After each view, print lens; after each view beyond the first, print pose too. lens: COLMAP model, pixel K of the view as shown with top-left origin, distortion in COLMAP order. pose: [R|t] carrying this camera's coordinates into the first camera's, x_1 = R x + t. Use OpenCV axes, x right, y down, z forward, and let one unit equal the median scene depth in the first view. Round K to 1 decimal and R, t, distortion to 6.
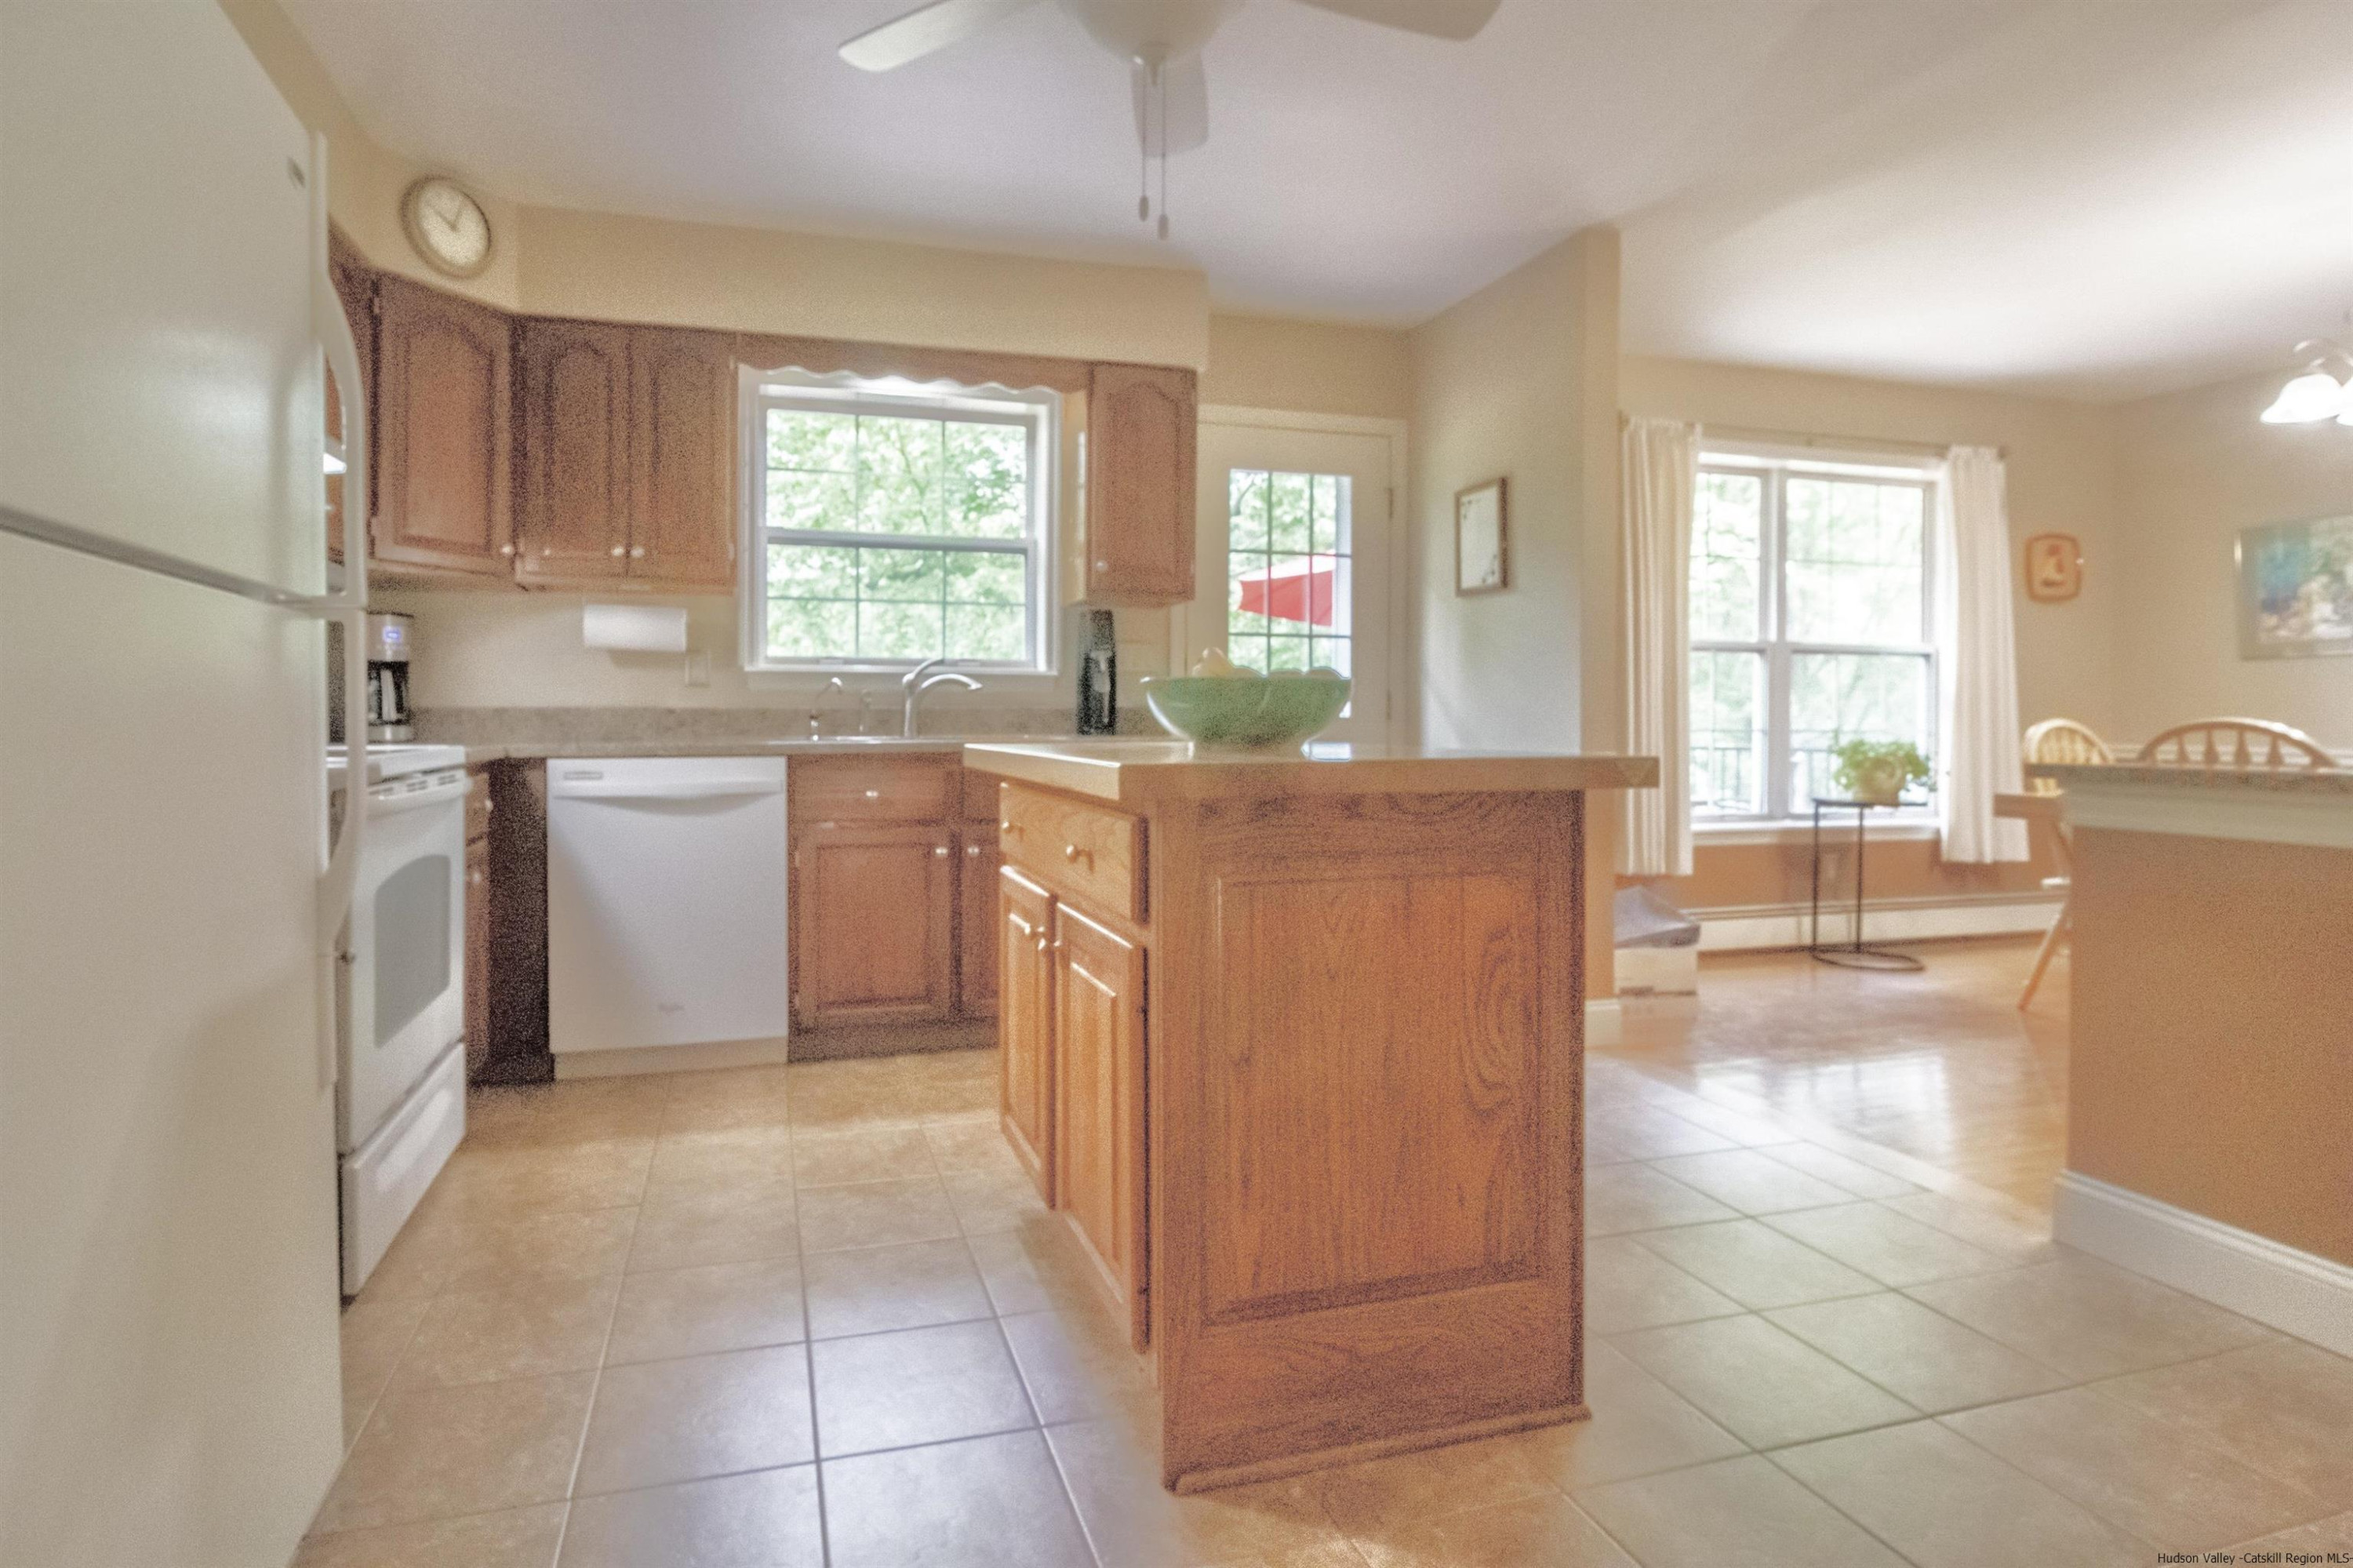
lens RADIAL K [[1150.8, 0, 1091.6], [0, 1150.8, 725.7], [0, 0, 1]] dist [-0.009382, -0.001593]
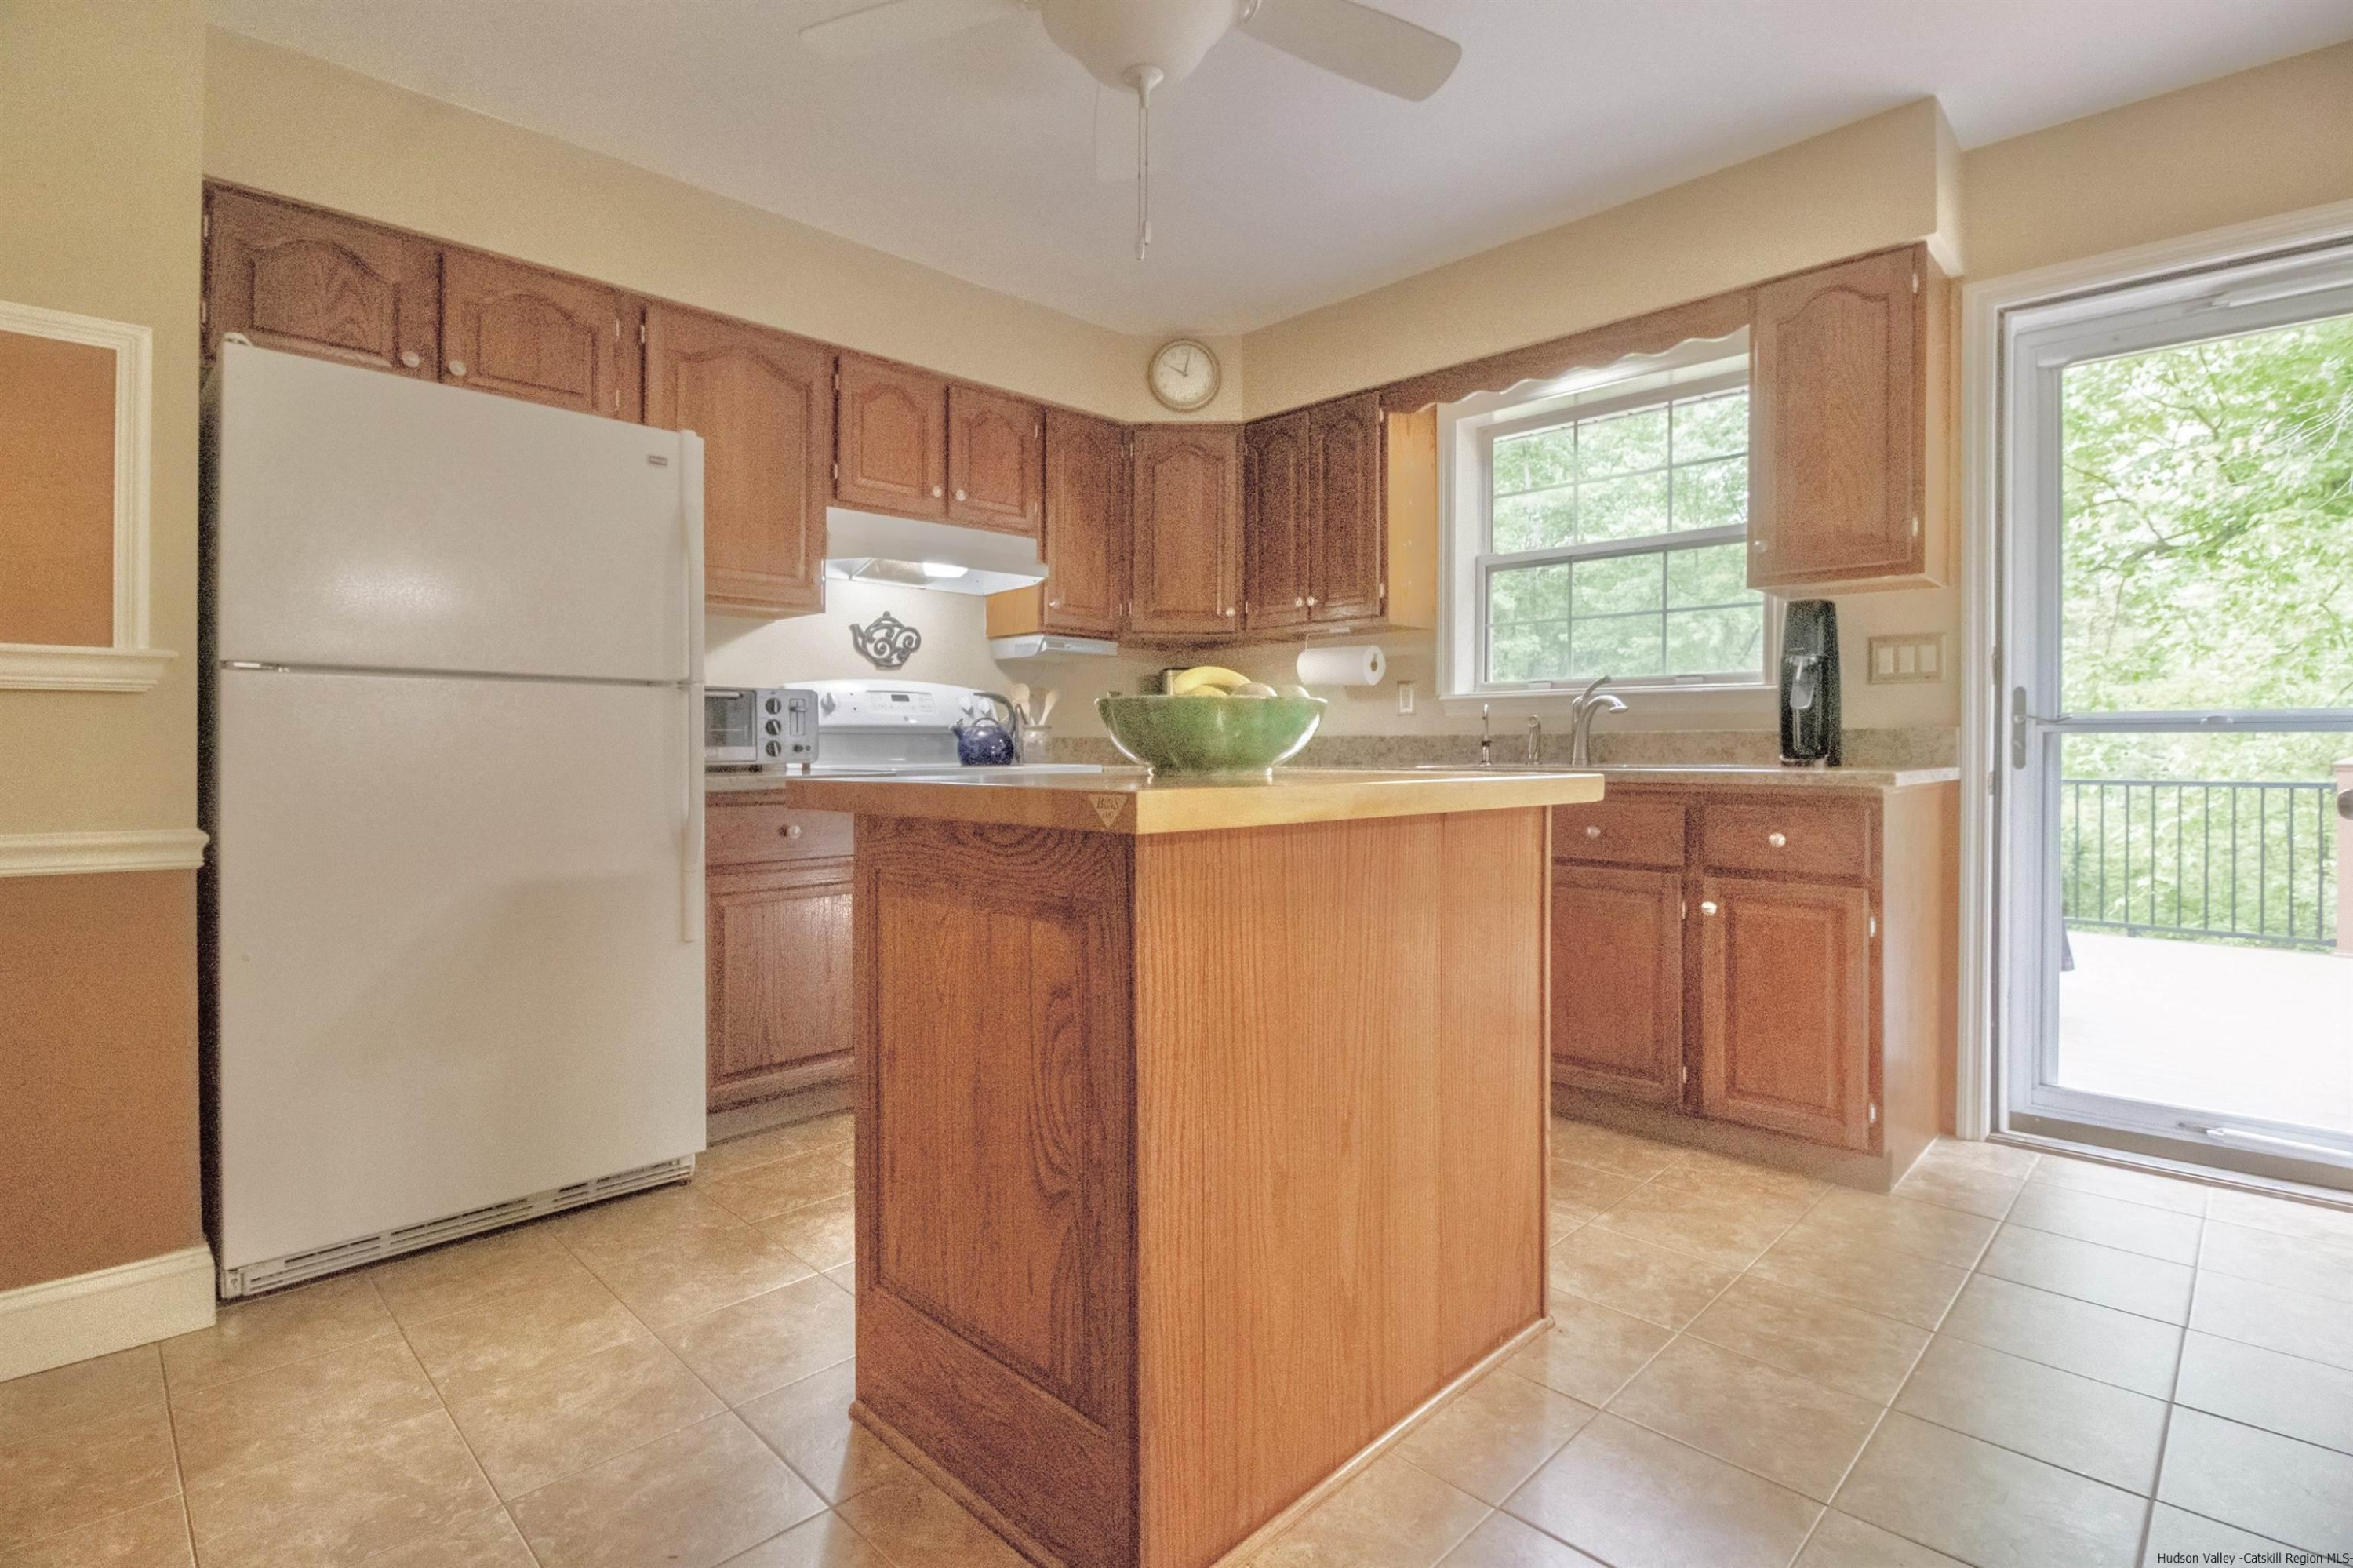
lens RADIAL K [[1150.8, 0, 1161.1], [0, 1150.8, 745.9], [0, 0, 1]] dist [-0.009382, -0.001593]
pose [[0.481627, -0.001345, -0.876375, 0.516574], [-0.004381, 0.999983, -0.003943, -0.000322], [0.876365, 0.005738, 0.481613, 0.295221]]
